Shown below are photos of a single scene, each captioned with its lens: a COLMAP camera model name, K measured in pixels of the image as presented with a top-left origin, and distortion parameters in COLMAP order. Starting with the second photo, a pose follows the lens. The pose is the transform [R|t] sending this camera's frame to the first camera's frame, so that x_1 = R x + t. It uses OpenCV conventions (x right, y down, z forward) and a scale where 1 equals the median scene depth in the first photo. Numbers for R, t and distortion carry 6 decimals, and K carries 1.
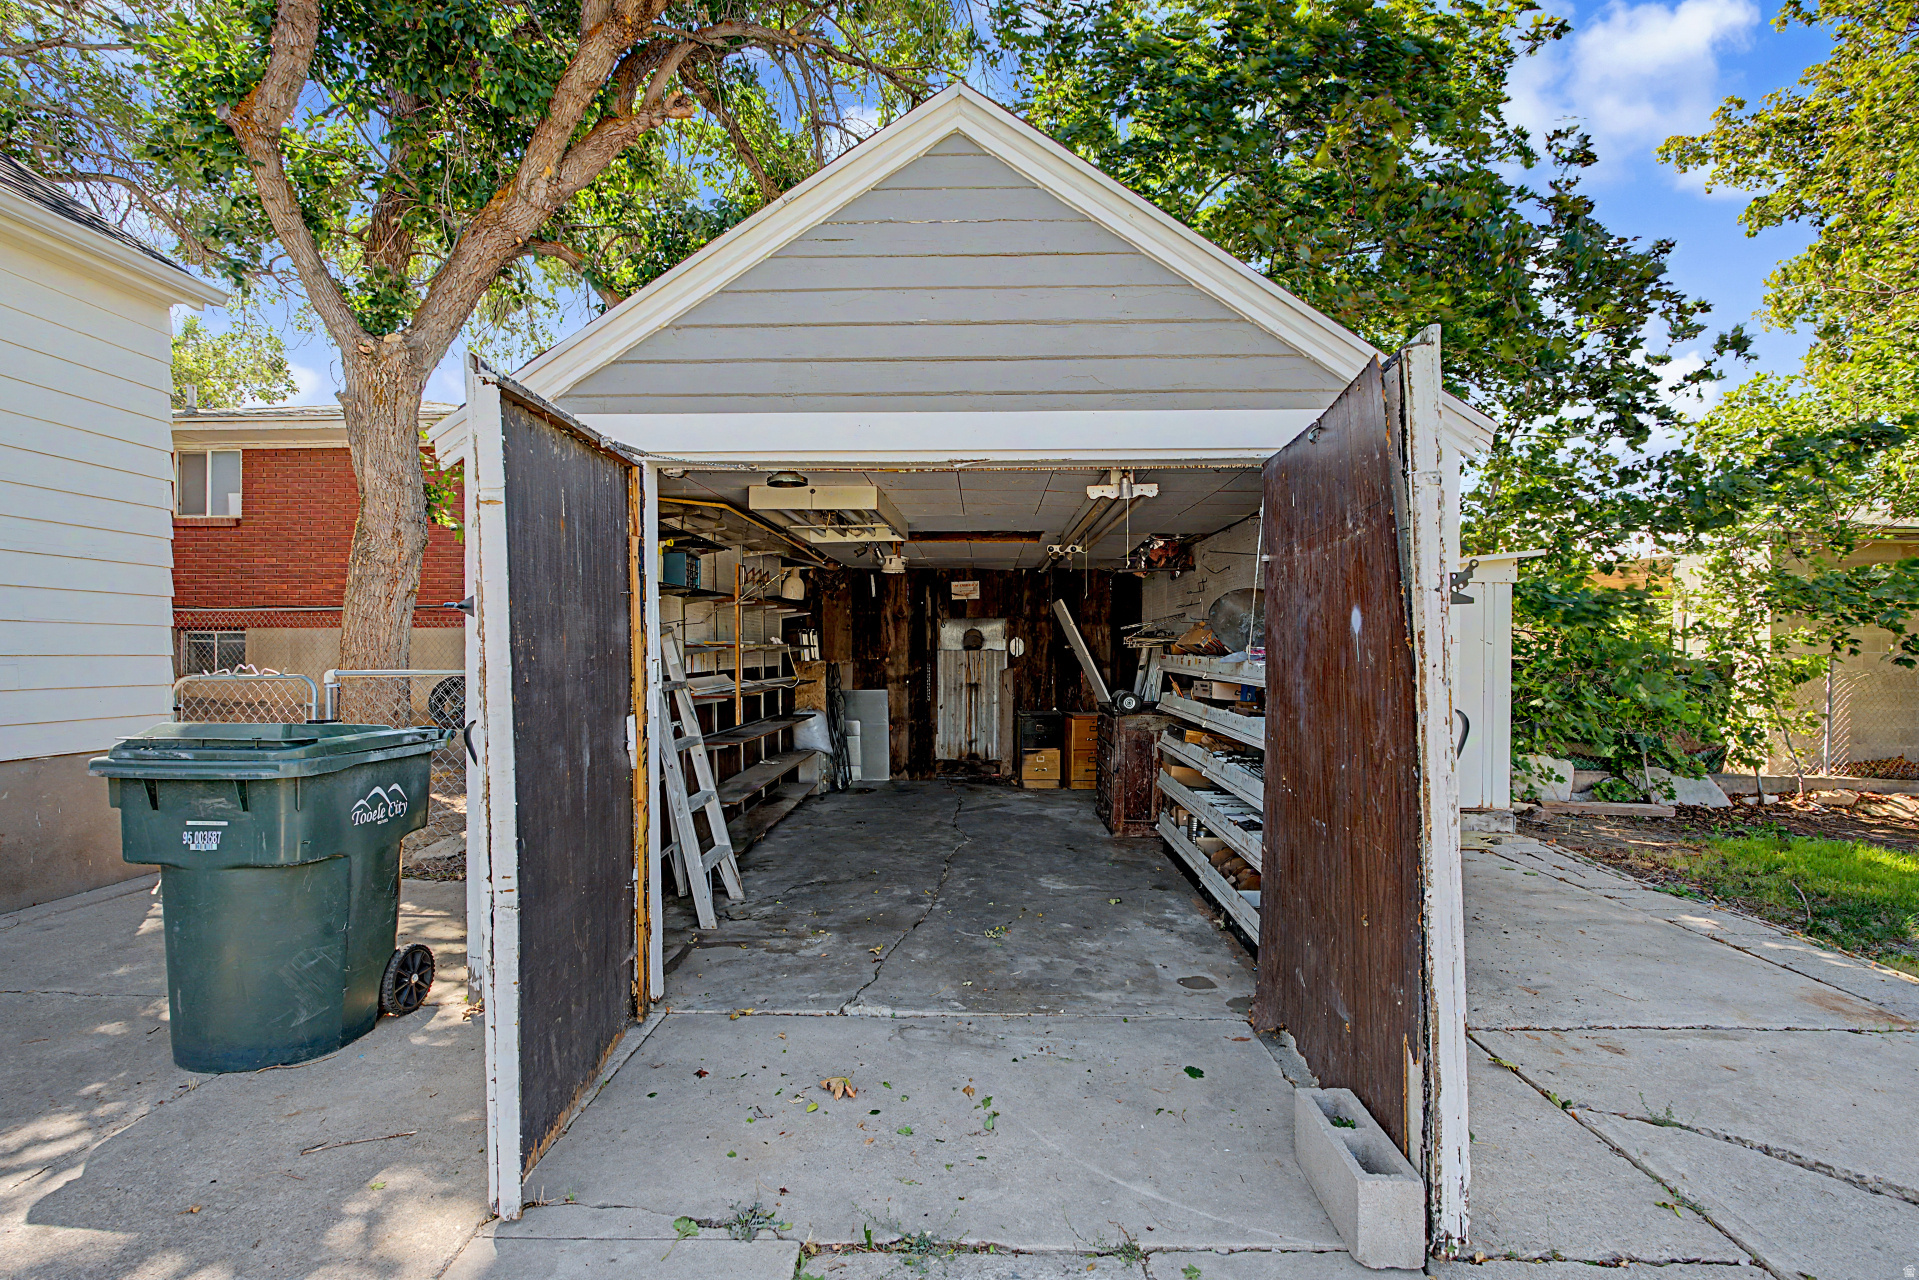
lens RADIAL K [[843.4, 0, 950.0], [0, 843.4, 637.0], [0, 0, 1]] dist [-0.011208, 0.000278]
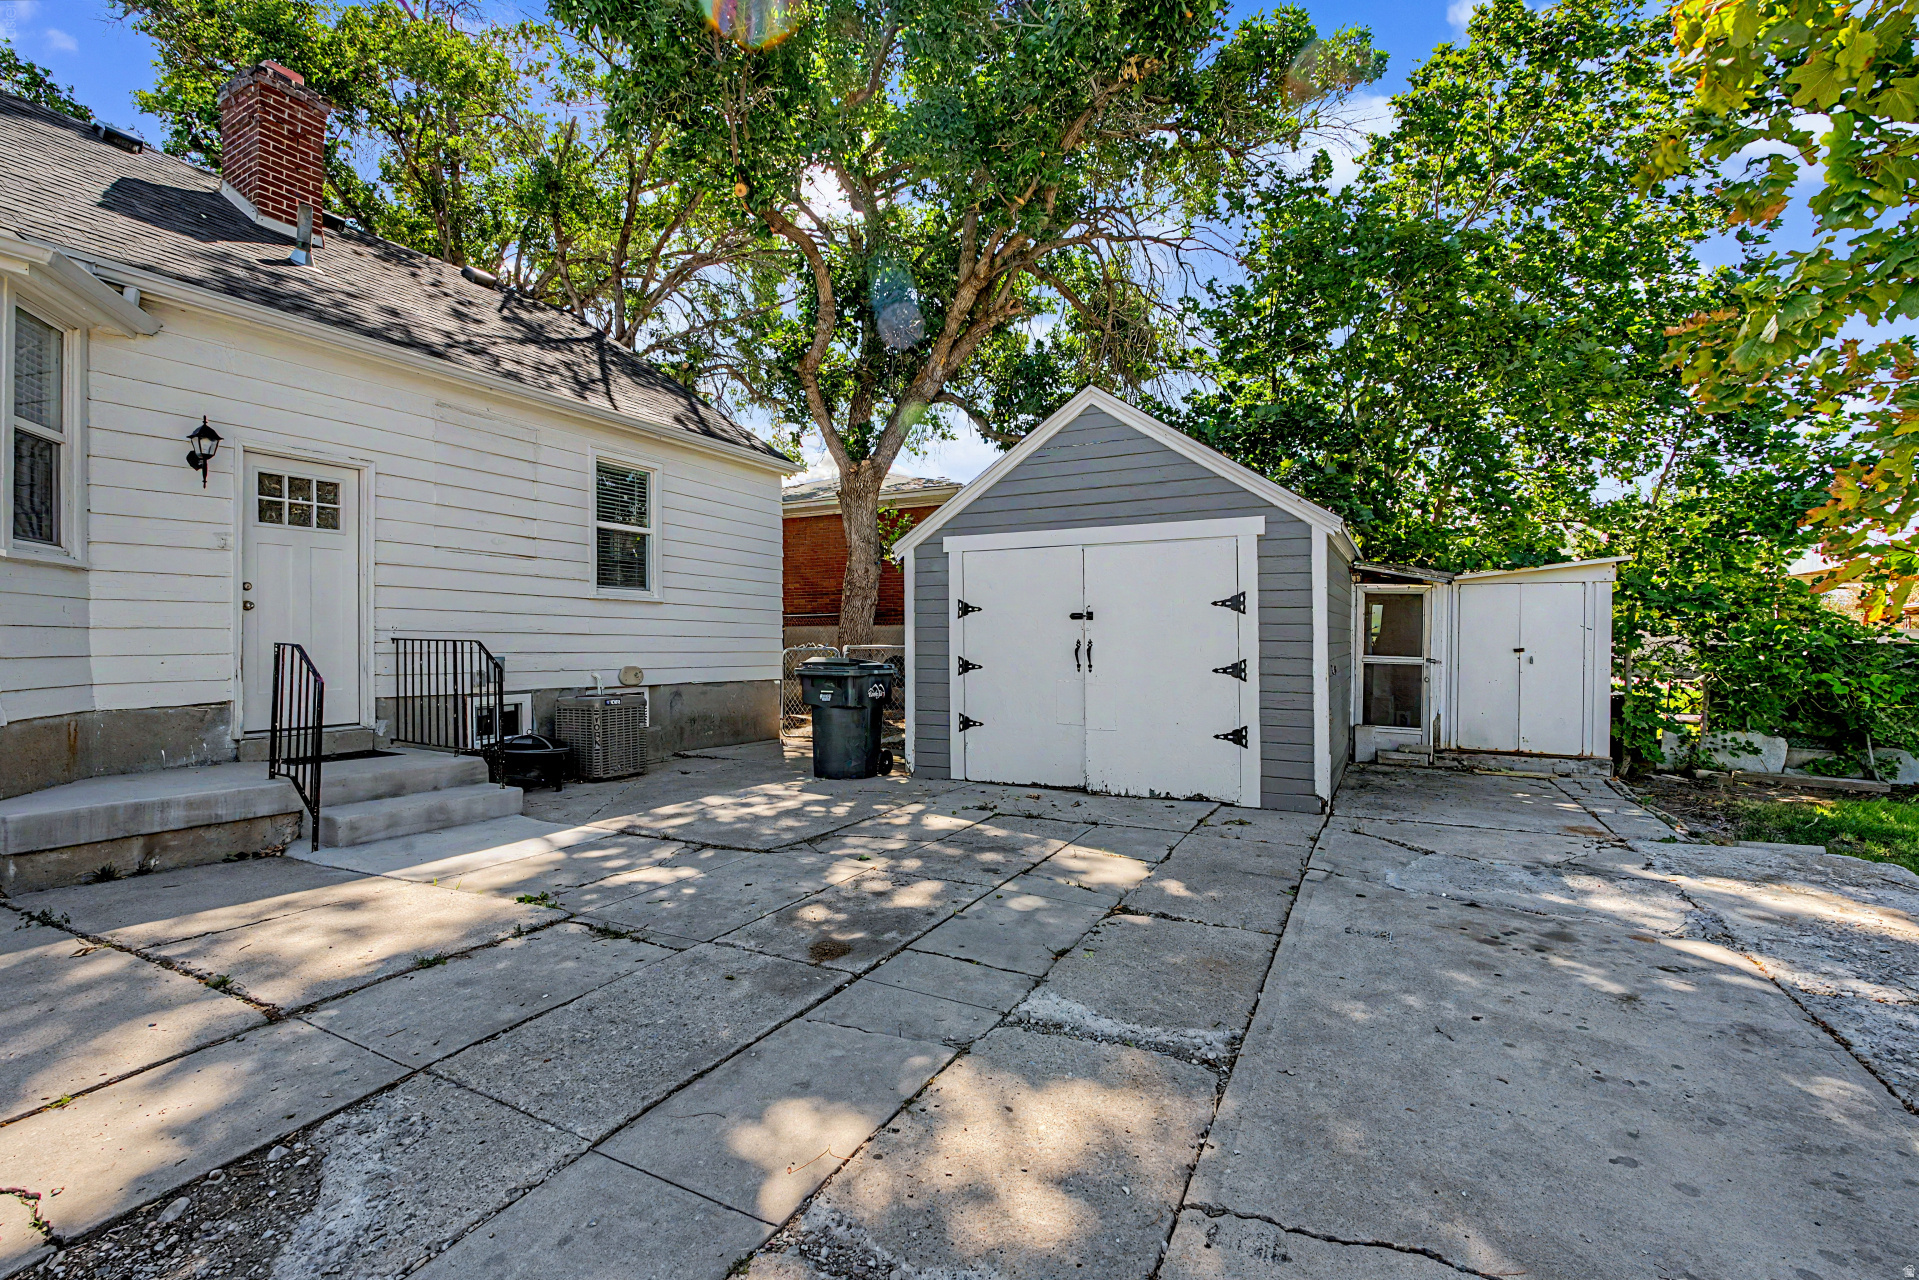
lens RADIAL K [[843.4, 0, 961.5], [0, 843.4, 642.7], [0, 0, 1]] dist [-0.011208, 0.000278]
pose [[0.900990, 0.000152, -0.433841, 0.299318], [0.004517, 0.999942, 0.009731, 0.010231], [0.433817, -0.010727, 0.900937, -0.535719]]
